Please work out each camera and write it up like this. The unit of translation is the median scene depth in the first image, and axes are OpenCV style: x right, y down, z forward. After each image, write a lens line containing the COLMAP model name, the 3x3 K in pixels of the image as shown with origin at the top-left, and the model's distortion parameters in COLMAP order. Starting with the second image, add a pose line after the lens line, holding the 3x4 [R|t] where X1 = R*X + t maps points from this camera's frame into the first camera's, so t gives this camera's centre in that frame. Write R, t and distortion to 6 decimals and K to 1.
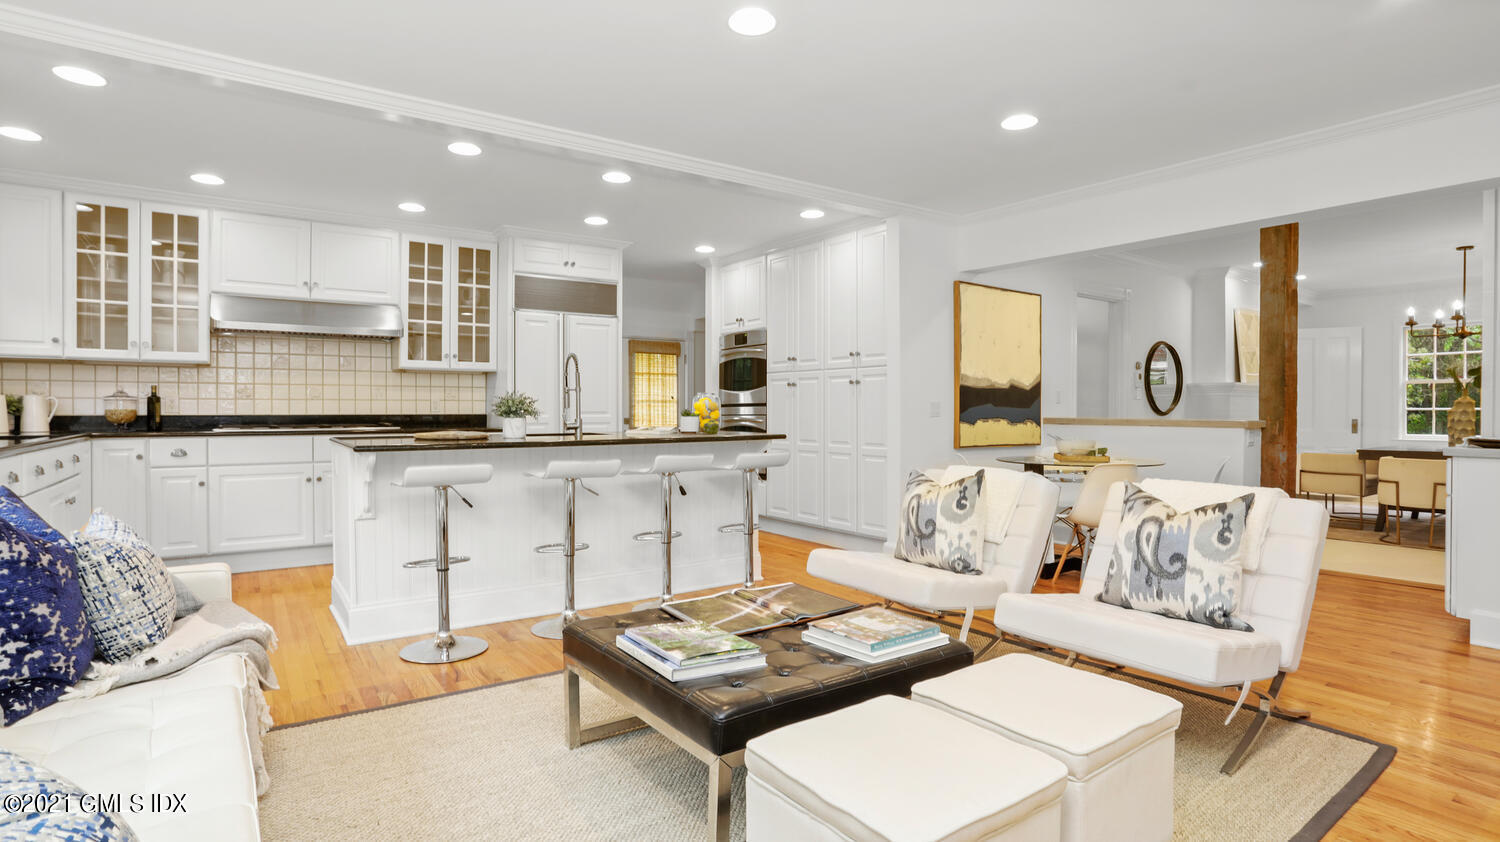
lens RADIAL K [[737.7, 0, 751.2], [0, 737.7, 414.6], [0, 0, 1]] dist [-0.074306, 0.000959]
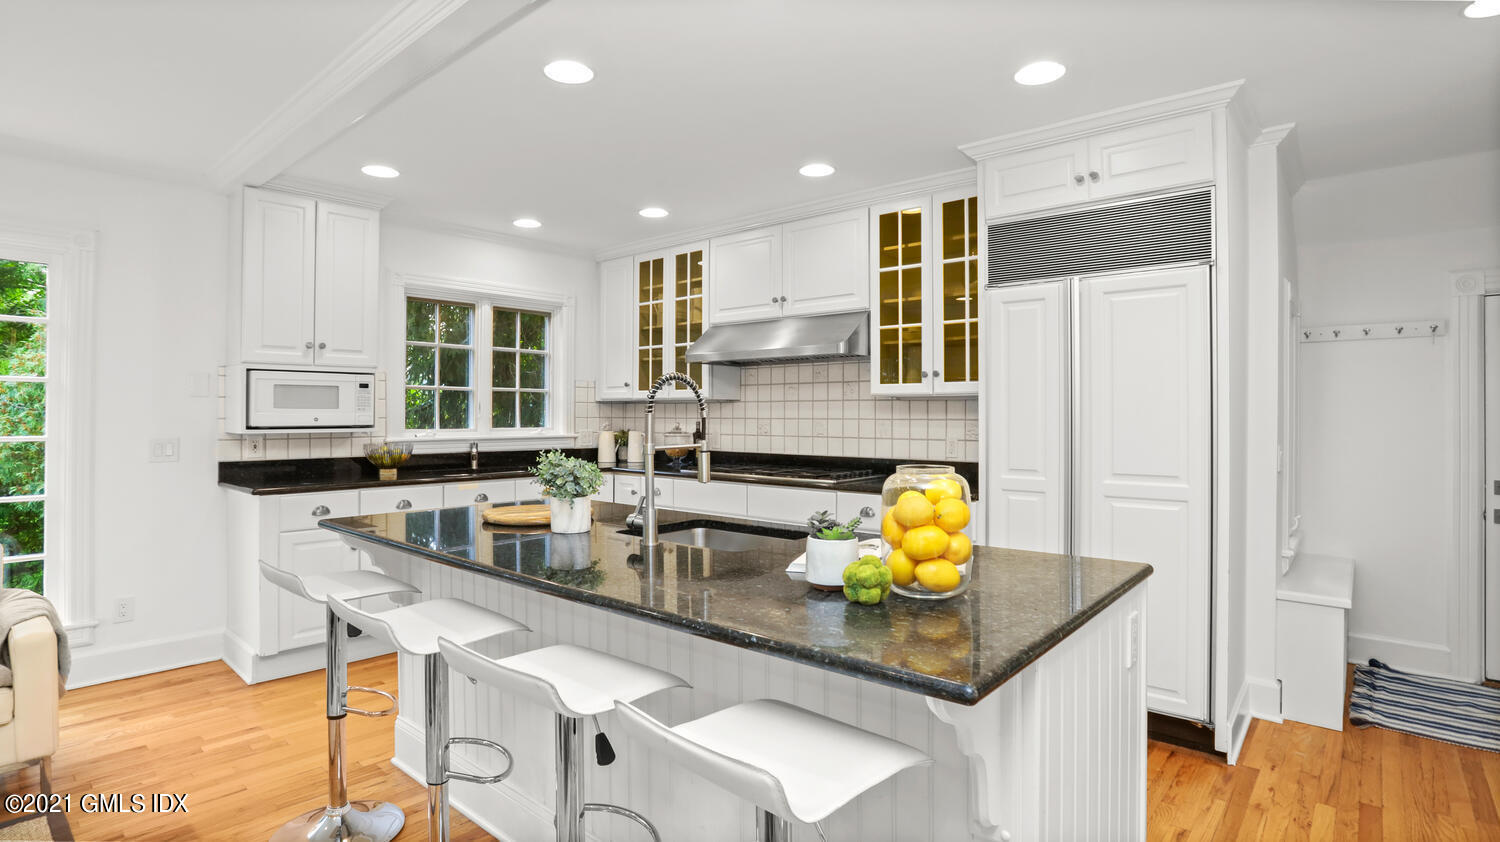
lens RADIAL K [[737.7, 0, 751.2], [0, 737.7, 414.6], [0, 0, 1]] dist [-0.074306, 0.000959]
pose [[0.239071, -0.008201, -0.970968, 0.188729], [-0.012242, 0.999859, -0.011459, -0.034817], [0.970925, 0.014626, 0.238937, 0.693267]]
